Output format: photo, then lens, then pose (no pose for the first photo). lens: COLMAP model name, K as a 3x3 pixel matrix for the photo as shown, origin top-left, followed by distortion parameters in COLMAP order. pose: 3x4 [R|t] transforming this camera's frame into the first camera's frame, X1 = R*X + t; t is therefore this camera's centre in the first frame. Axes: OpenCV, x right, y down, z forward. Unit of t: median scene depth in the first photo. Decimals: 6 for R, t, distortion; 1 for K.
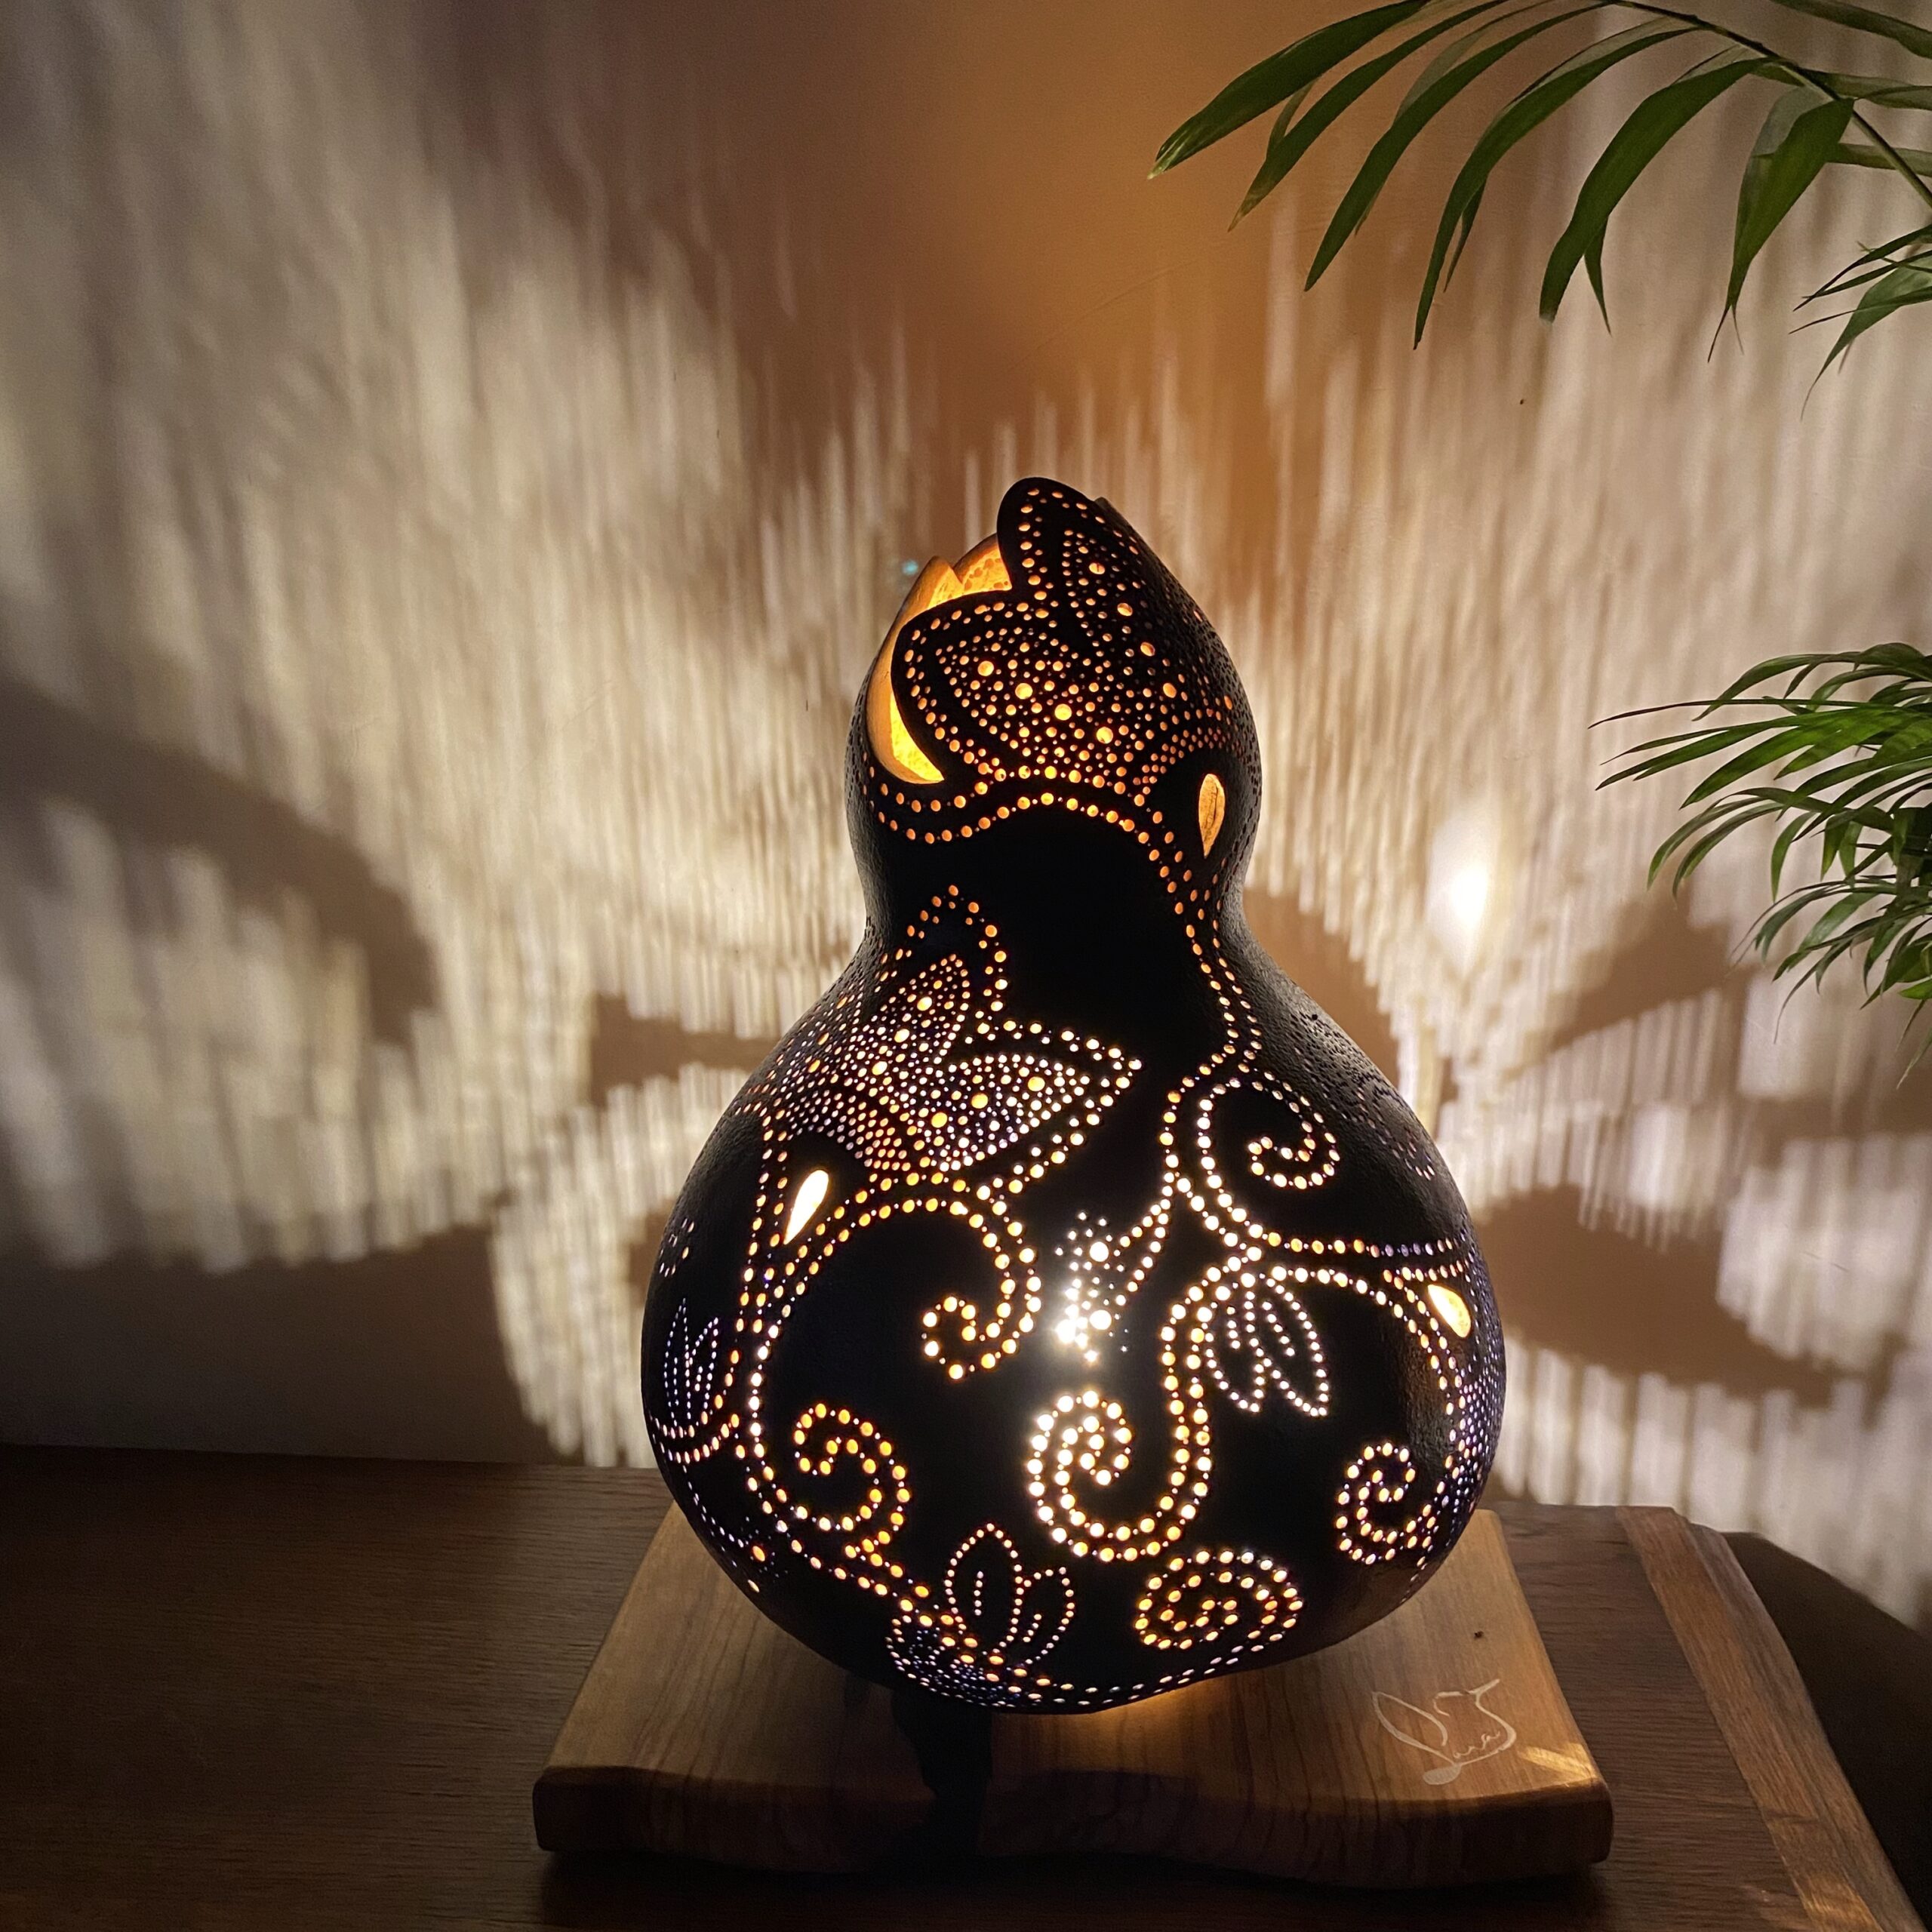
lens RADIAL K [[1944.3, 0, 963.0], [0, 1944.3, 968.7], [0, 0, 1]] dist [0.122995, -0.037850]
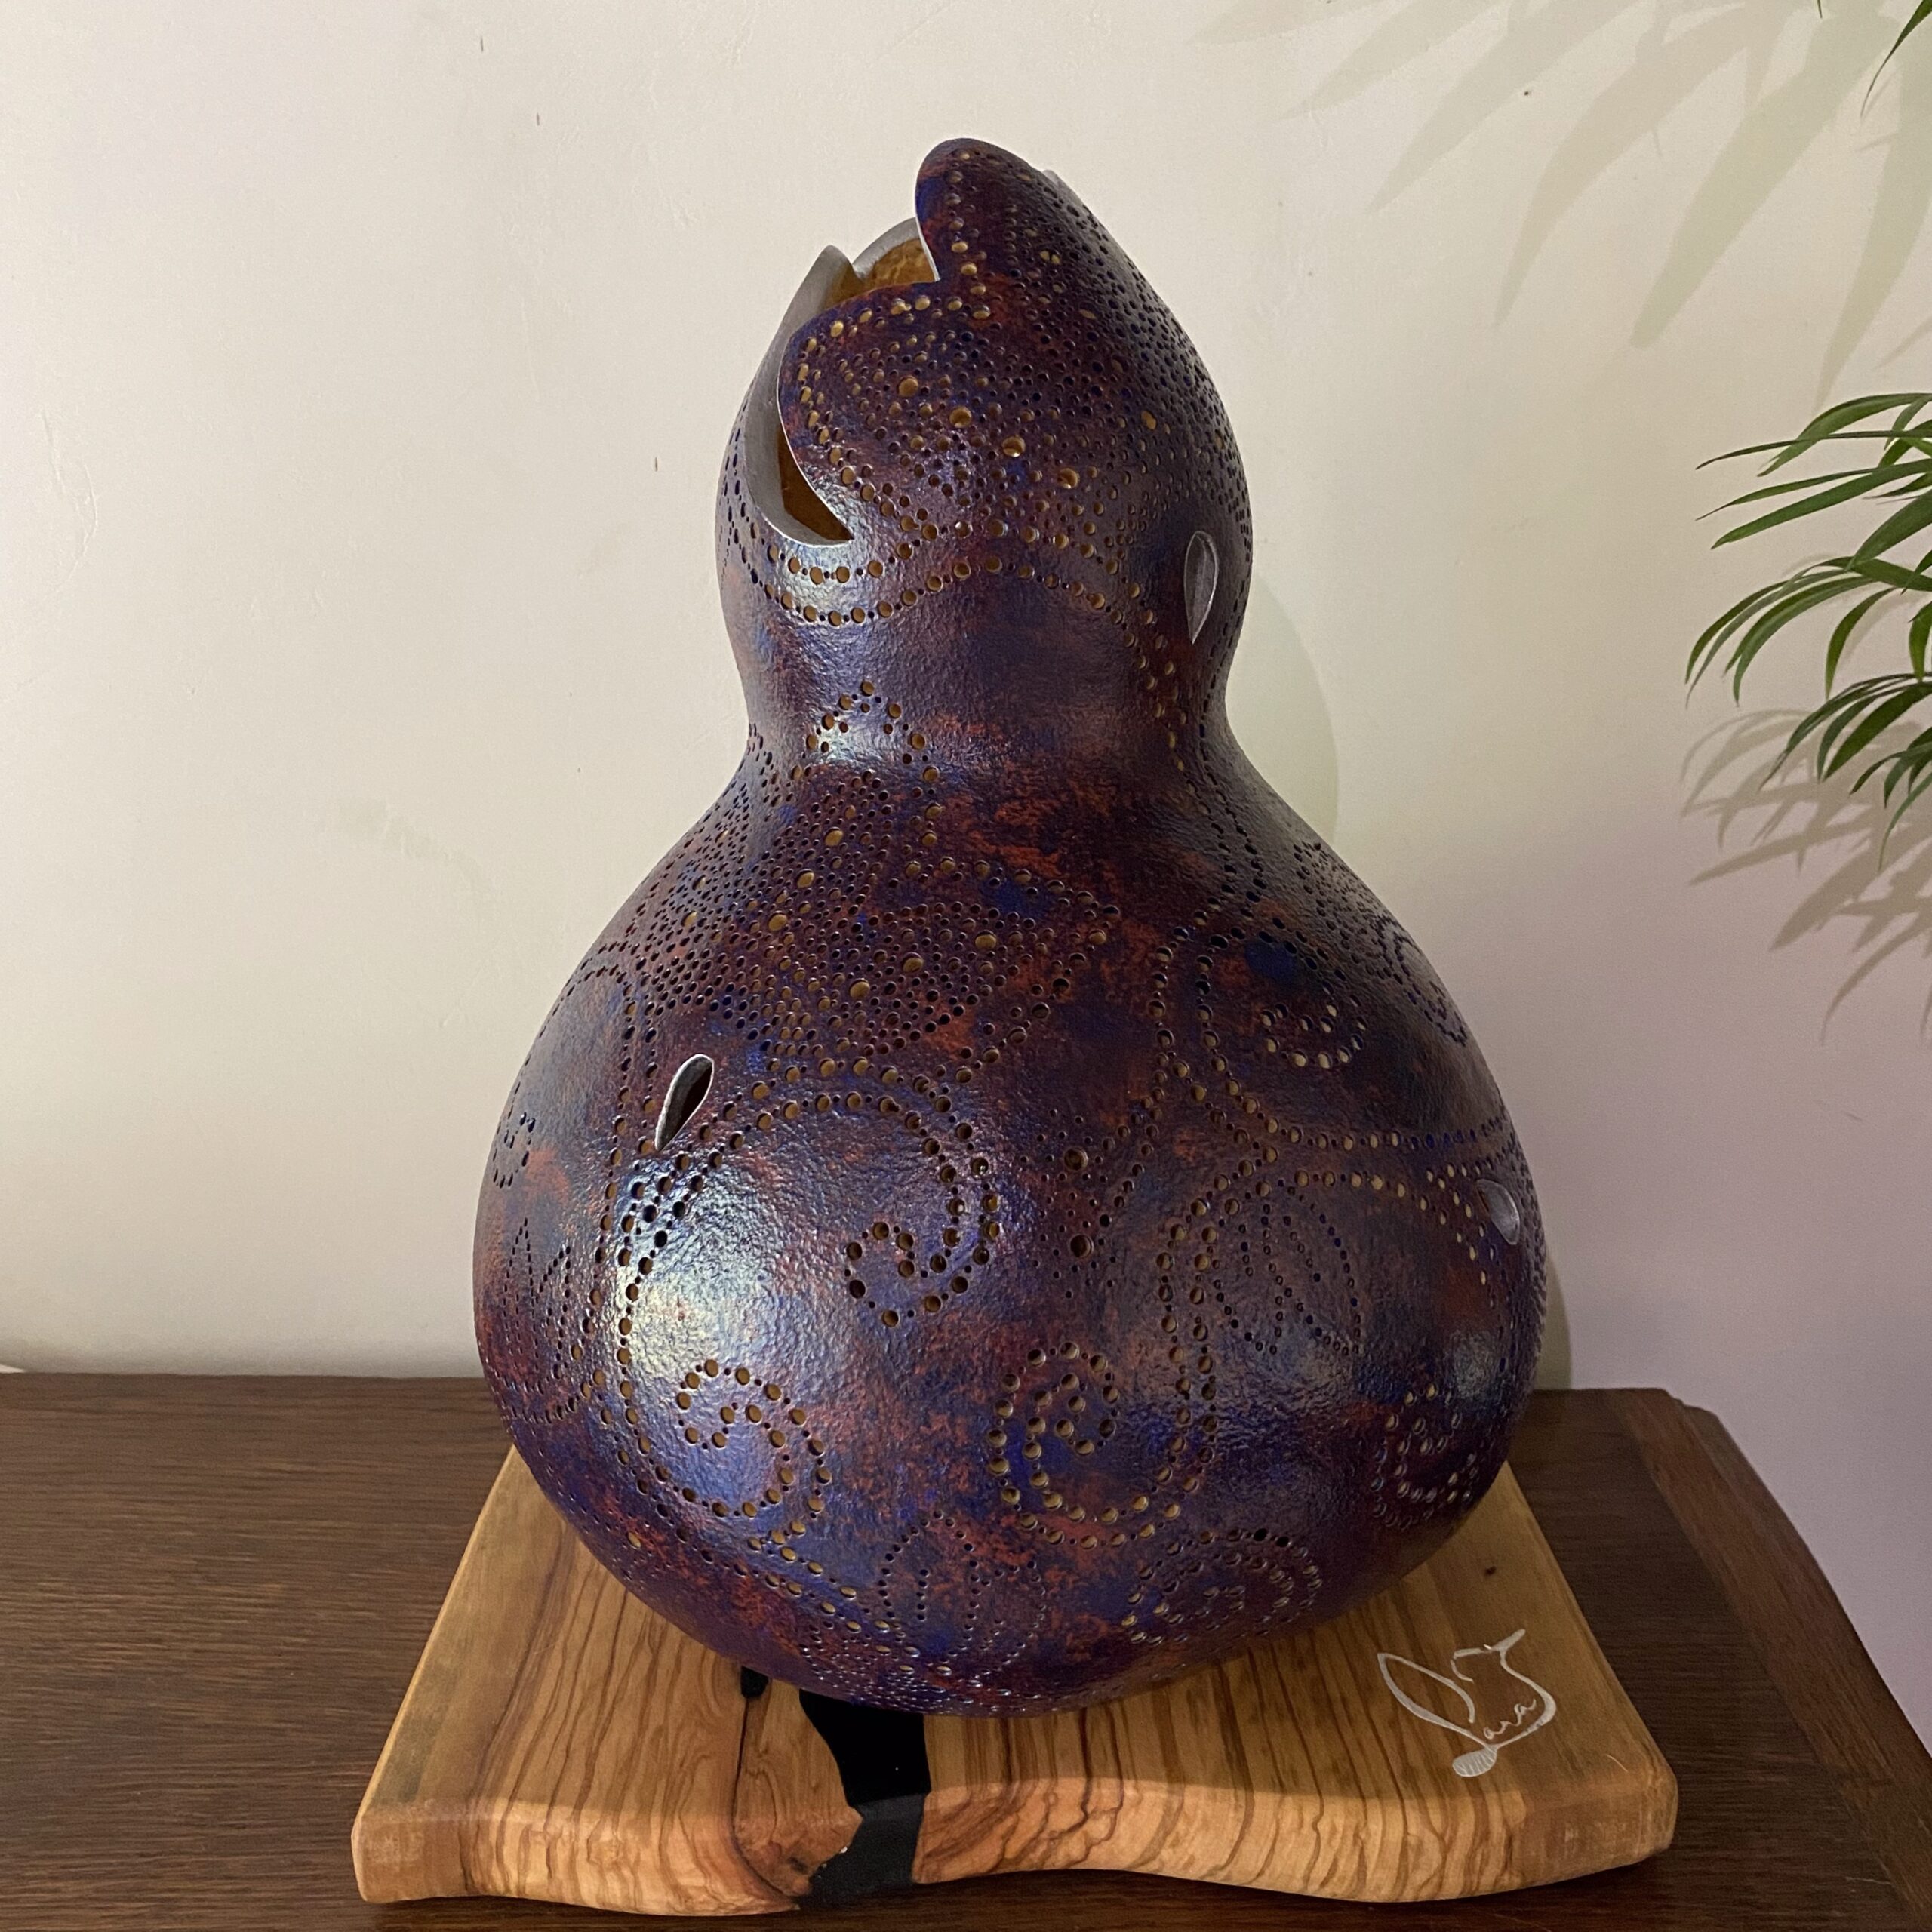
lens RADIAL K [[1944.5, 0, 962.7], [0, 1944.5, 976.3], [0, 0, 1]] dist [0.166182, -0.013026]
pose [[0.996679, -0.015725, 0.079899, -0.033679], [0.007767, 0.995062, 0.098947, -0.003387], [-0.081060, -0.097998, 0.991880, 0.232260]]
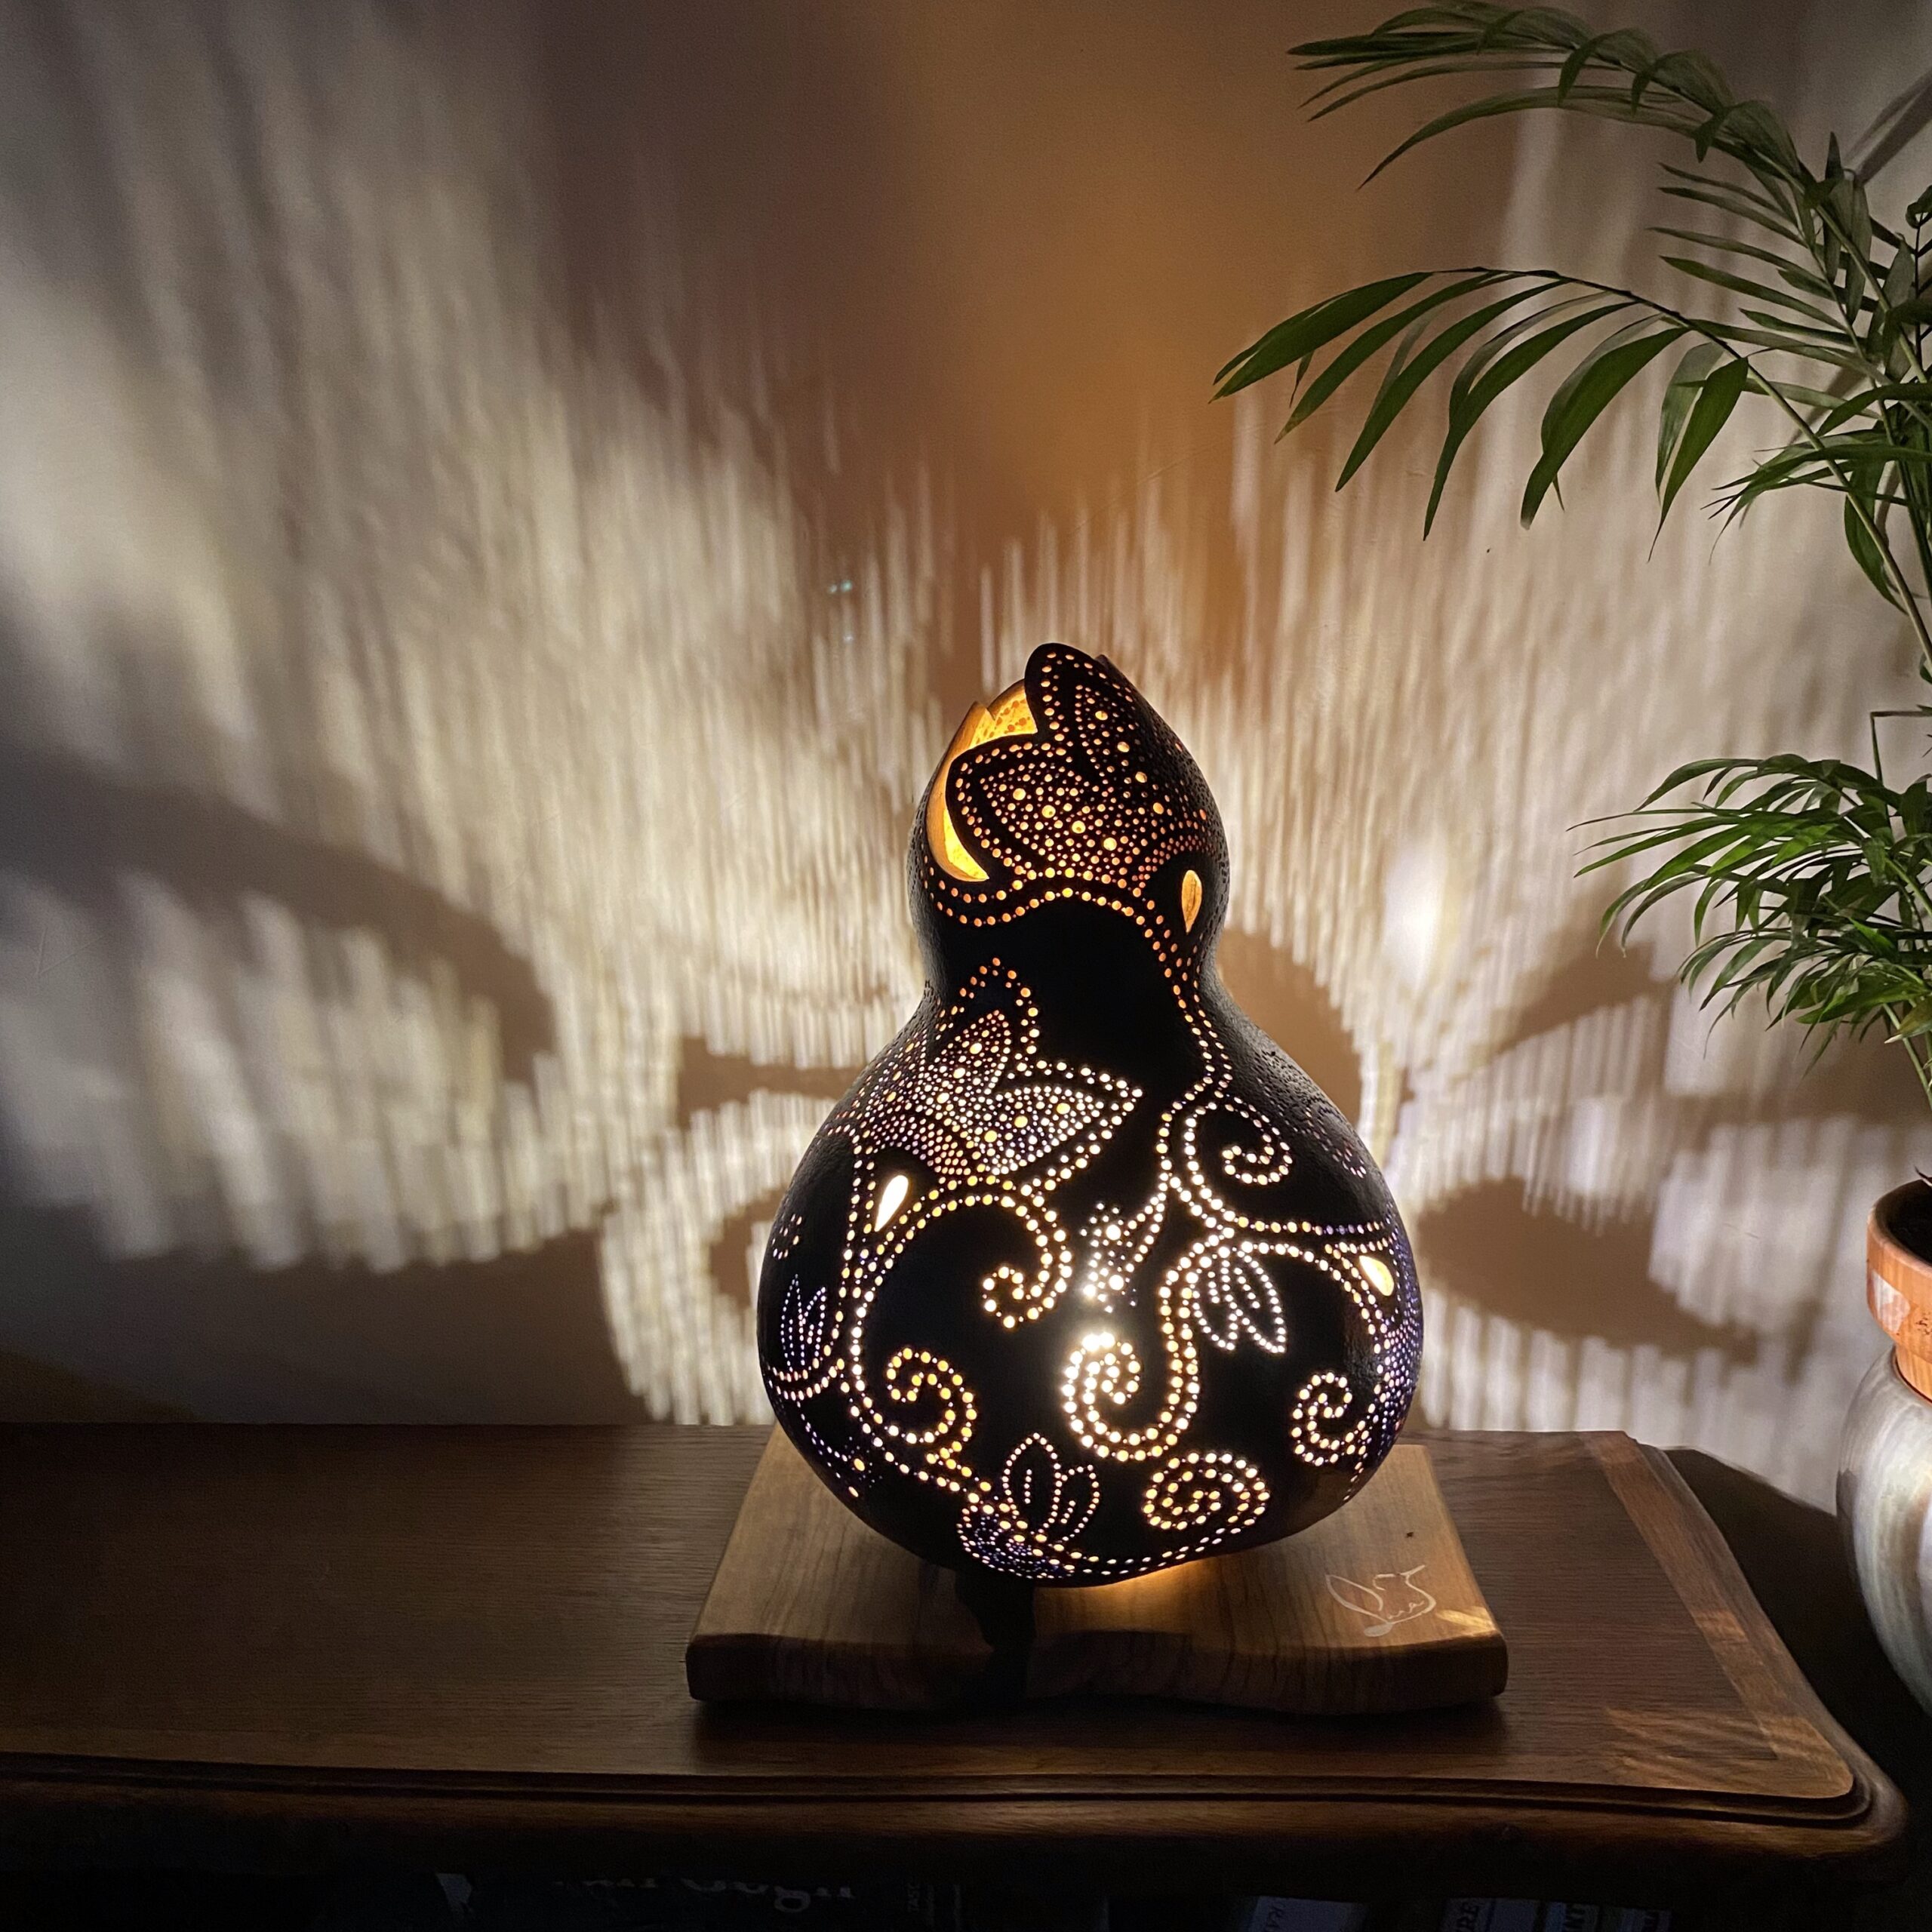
lens RADIAL K [[1946.8, 0, 946.0], [0, 1946.8, 976.1], [0, 0, 1]] dist [0.167020, -0.012822]
pose [[0.999915, -0.012957, 0.001623, -0.043345], [0.012968, 0.999893, -0.006826, -0.023134], [-0.001534, 0.006846, 0.999975, -0.334666]]
